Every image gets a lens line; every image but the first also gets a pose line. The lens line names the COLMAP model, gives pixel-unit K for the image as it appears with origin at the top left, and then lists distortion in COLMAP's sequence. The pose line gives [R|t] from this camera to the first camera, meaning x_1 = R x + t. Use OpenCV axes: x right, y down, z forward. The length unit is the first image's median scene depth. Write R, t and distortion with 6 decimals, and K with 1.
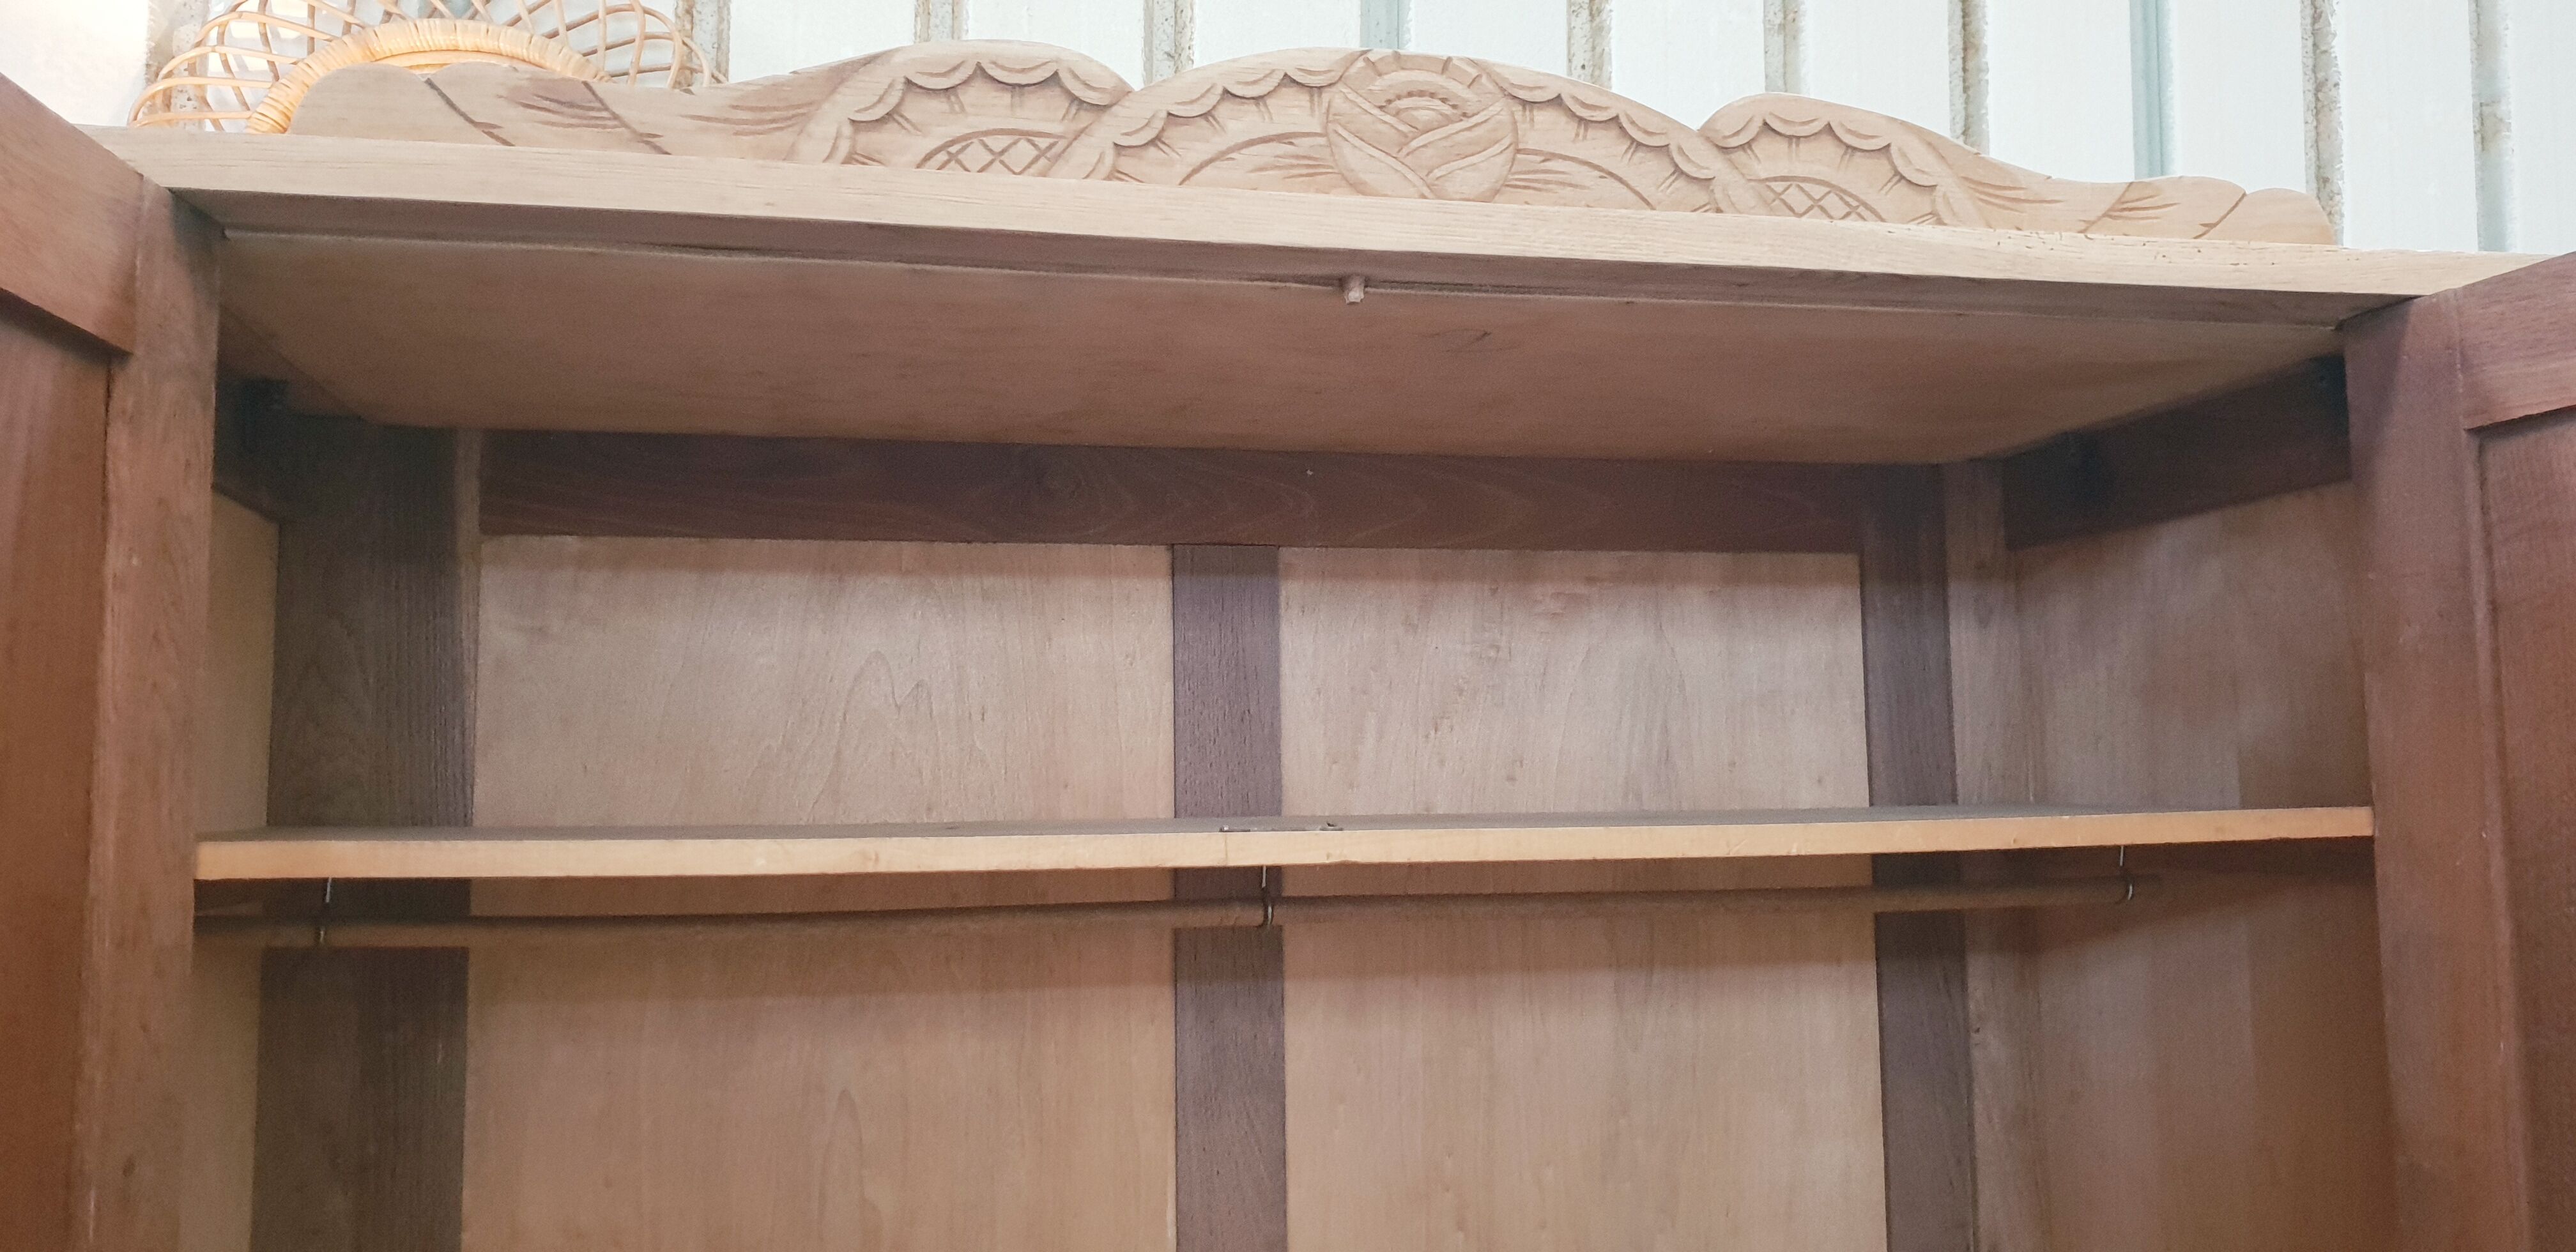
lens RADIAL K [[2010.8, 0, 1280.6], [0, 2010.8, 632.3], [0, 0, 1]] dist [0.027211, -0.015799]
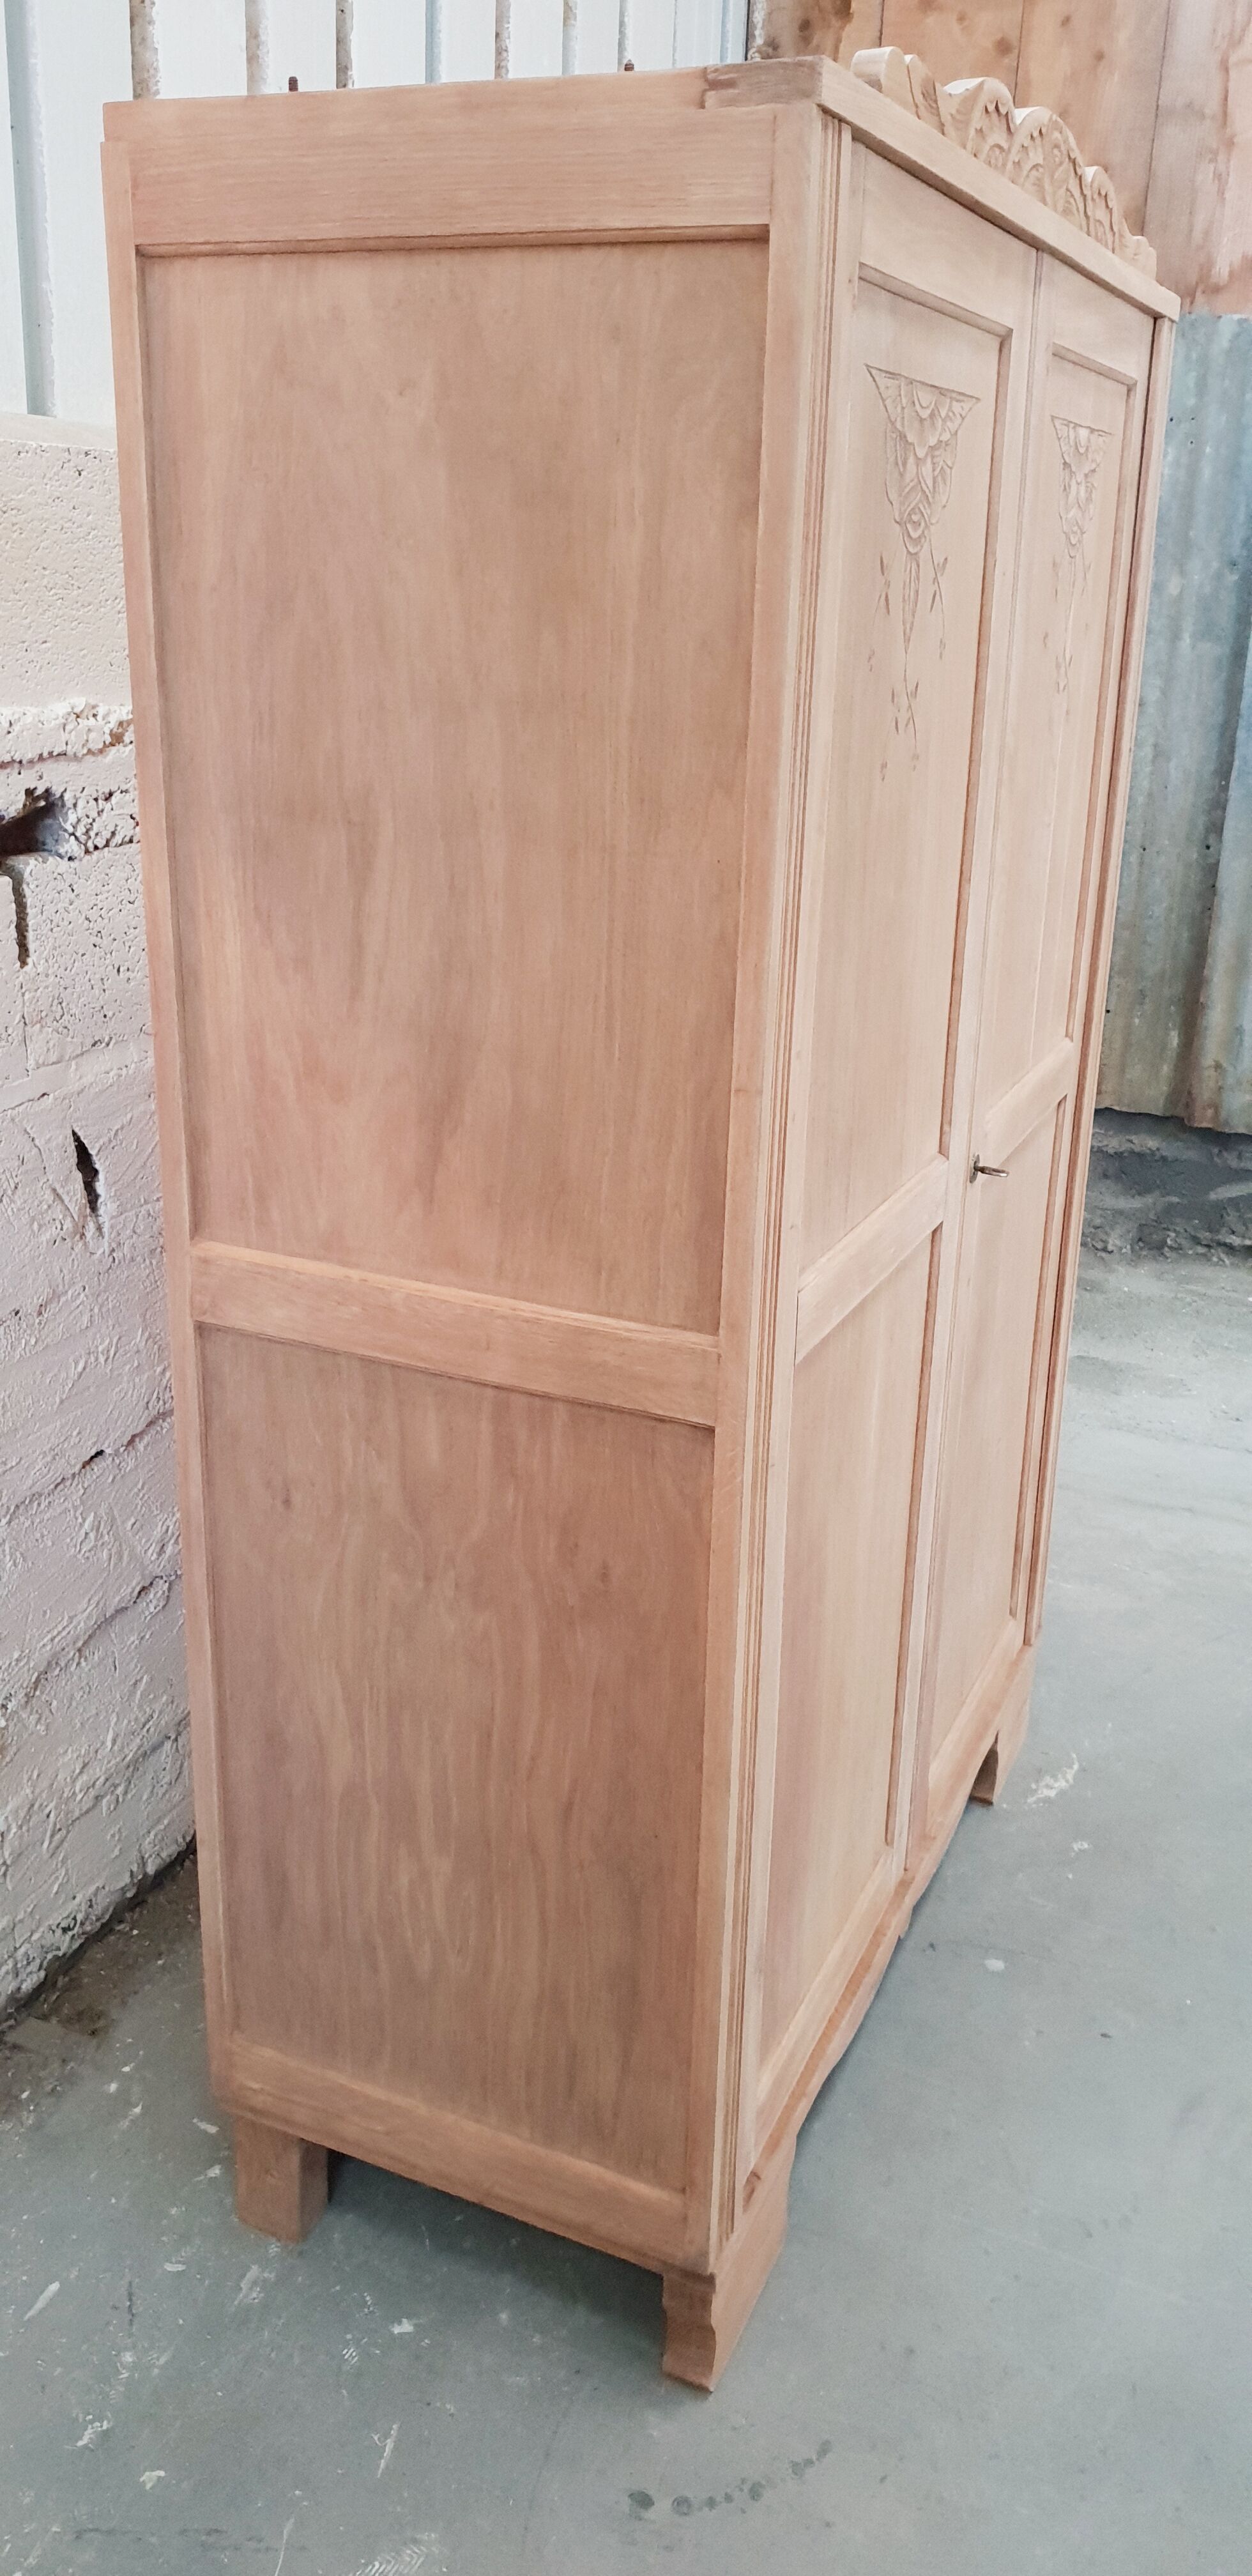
lens RADIAL K [[2010.8, 0, 654.1], [0, 2010.8, 1296.7], [0, 0, 1]] dist [0.027211, -0.015799]
pose [[0.570219, -0.263504, 0.778085, -1.770396], [-0.102898, 0.916790, 0.385886, 0.014544], [-0.815023, -0.300103, 0.495657, 0.080122]]
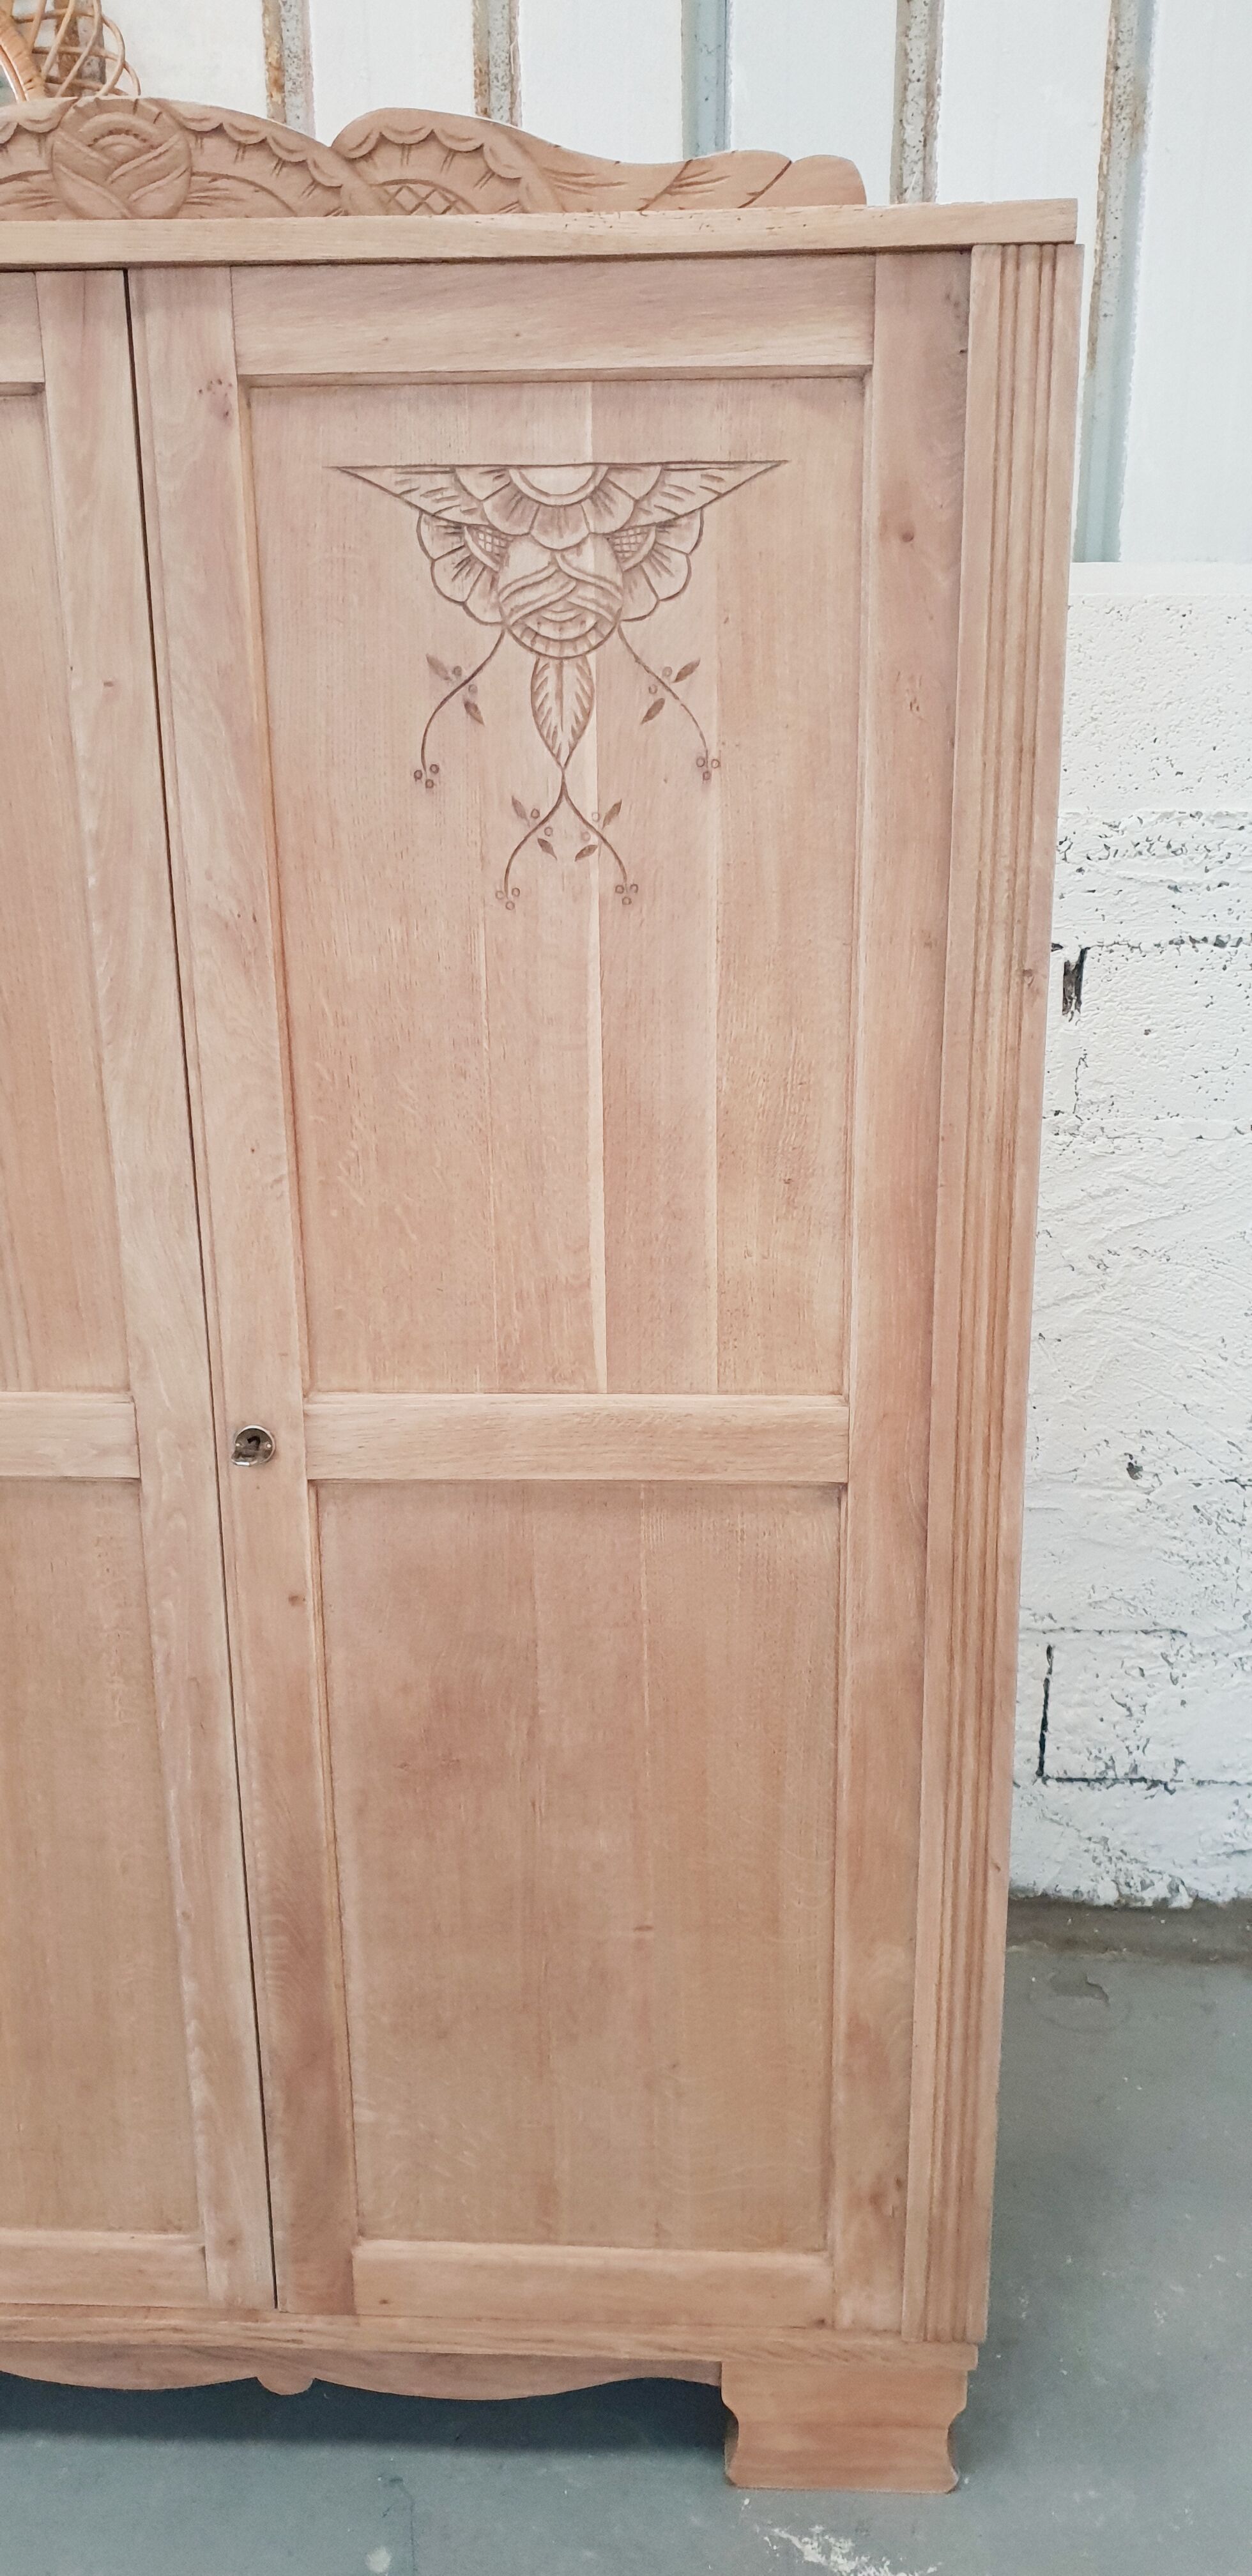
lens RADIAL K [[2010.8, 0, 655.9], [0, 2010.8, 1281.7], [0, 0, 1]] dist [0.027211, -0.015799]
pose [[0.967712, 0.074100, -0.240919, 0.796517], [0.020858, 0.928992, 0.369512, -0.039297], [0.251192, -0.362606, 0.897452, -0.431586]]
